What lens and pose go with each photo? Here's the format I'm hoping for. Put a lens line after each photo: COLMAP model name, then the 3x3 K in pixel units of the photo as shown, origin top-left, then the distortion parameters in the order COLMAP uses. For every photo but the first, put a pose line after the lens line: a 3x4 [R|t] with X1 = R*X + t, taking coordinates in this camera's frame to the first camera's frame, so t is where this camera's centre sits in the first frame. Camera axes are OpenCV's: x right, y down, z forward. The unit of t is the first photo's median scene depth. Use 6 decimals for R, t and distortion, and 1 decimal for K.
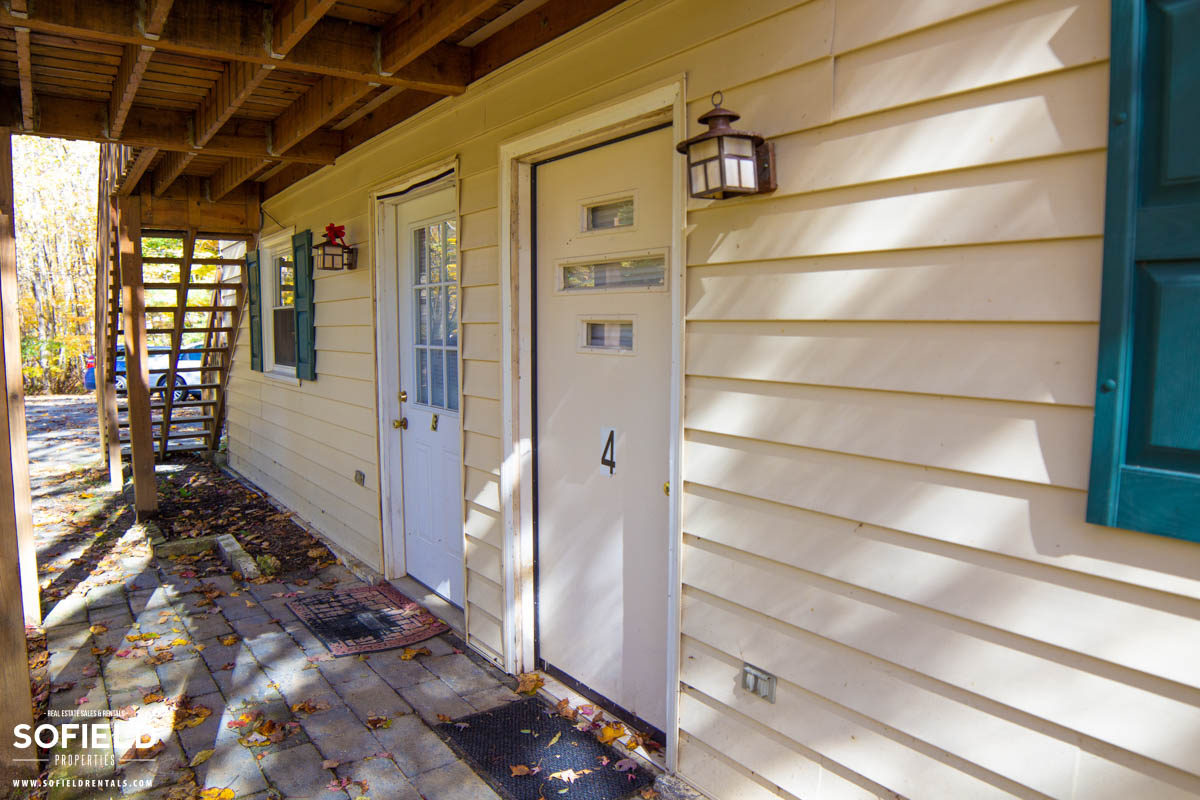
lens RADIAL K [[794.1, 0, 600.0], [0, 794.1, 400.0], [0, 0, 1]] dist [-0.123620, 0.055811]
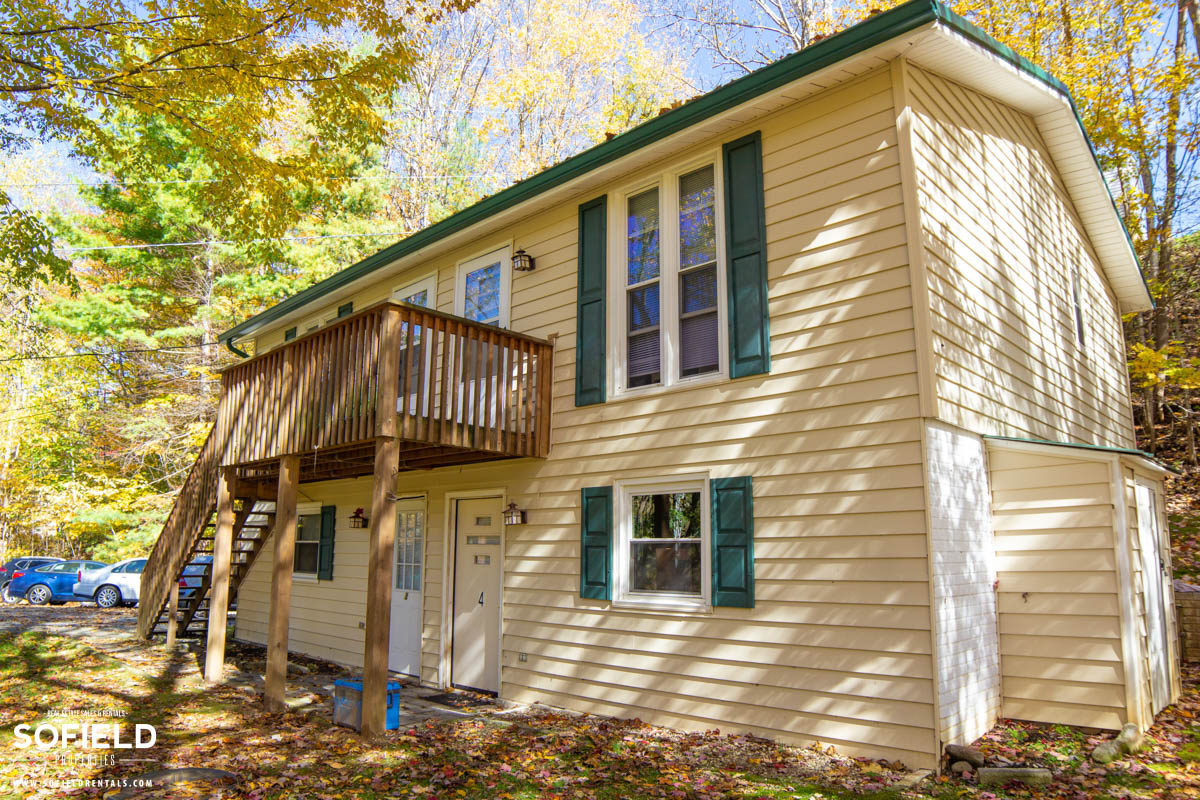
lens RADIAL K [[794.1, 0, 600.0], [0, 794.1, 400.0], [0, 0, 1]] dist [-0.123620, 0.055811]
pose [[0.985600, 0.037925, 0.164786, -0.061470], [0.009722, 0.960202, -0.279137, 0.169385], [-0.168815, 0.276719, 0.946006, -2.017804]]
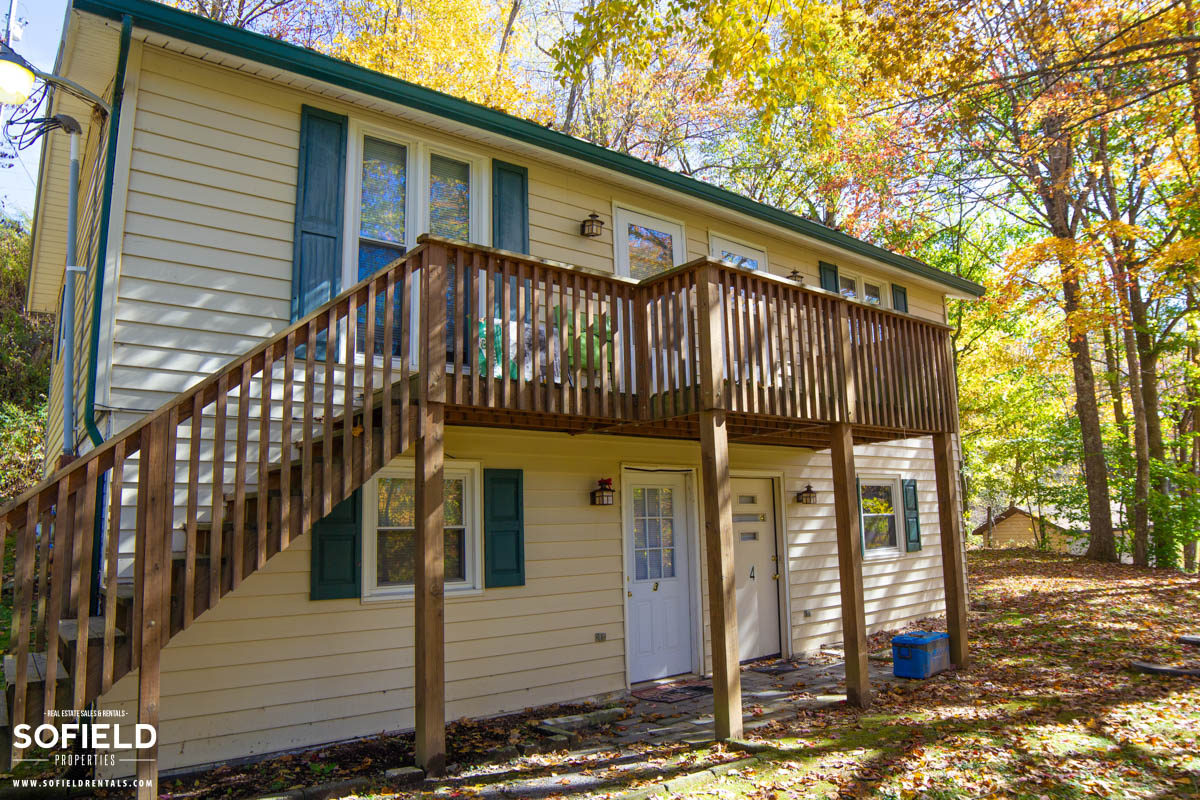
lens RADIAL K [[794.1, 0, 600.0], [0, 794.1, 400.0], [0, 0, 1]] dist [-0.123620, 0.055811]
pose [[-0.042910, 0.159473, 0.986269, -3.034673], [0.118951, 0.980972, -0.153442, -0.196376], [-0.991972, 0.110734, -0.061063, 1.643547]]
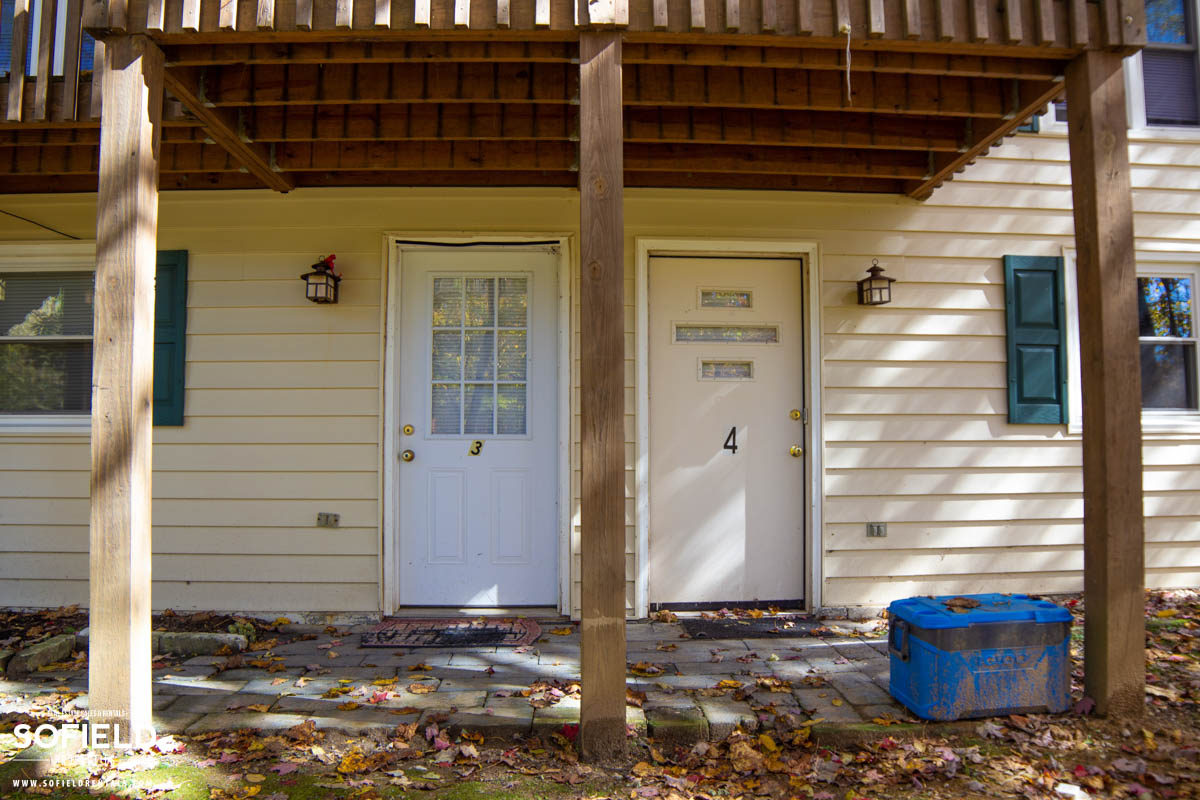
lens RADIAL K [[794.1, 0, 600.0], [0, 794.1, 400.0], [0, 0, 1]] dist [-0.123620, 0.055811]
pose [[0.554345, 0.042871, 0.831182, -1.437899], [0.079590, 0.991365, -0.104214, 0.125695], [-0.828473, 0.123925, 0.546146, 0.306218]]
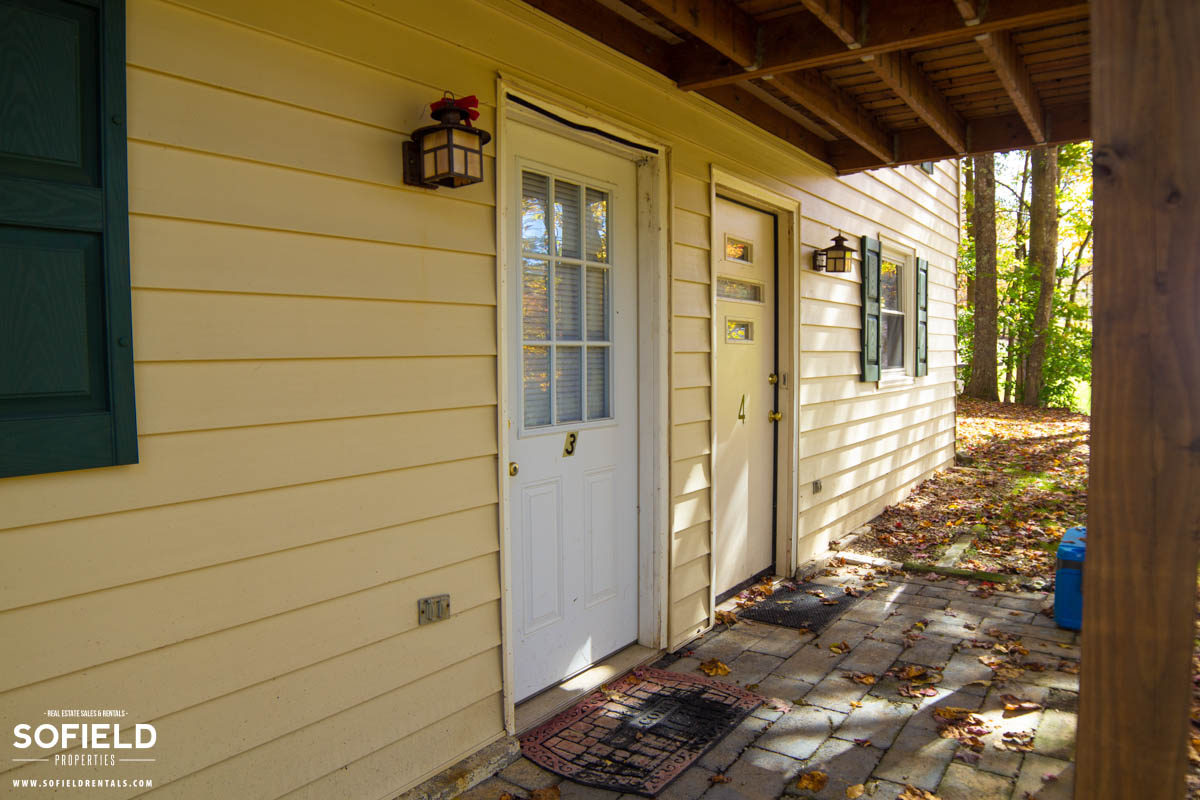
lens RADIAL K [[806.7, 0, 597.9], [0, 806.7, 398.3], [0, 0, 1]] dist [-0.122197, 0.053044]
pose [[-0.308749, -0.048759, 0.949893, -1.276702], [0.098462, 0.991681, 0.082908, -0.102110], [-0.946033, 0.119126, -0.301380, 1.632643]]
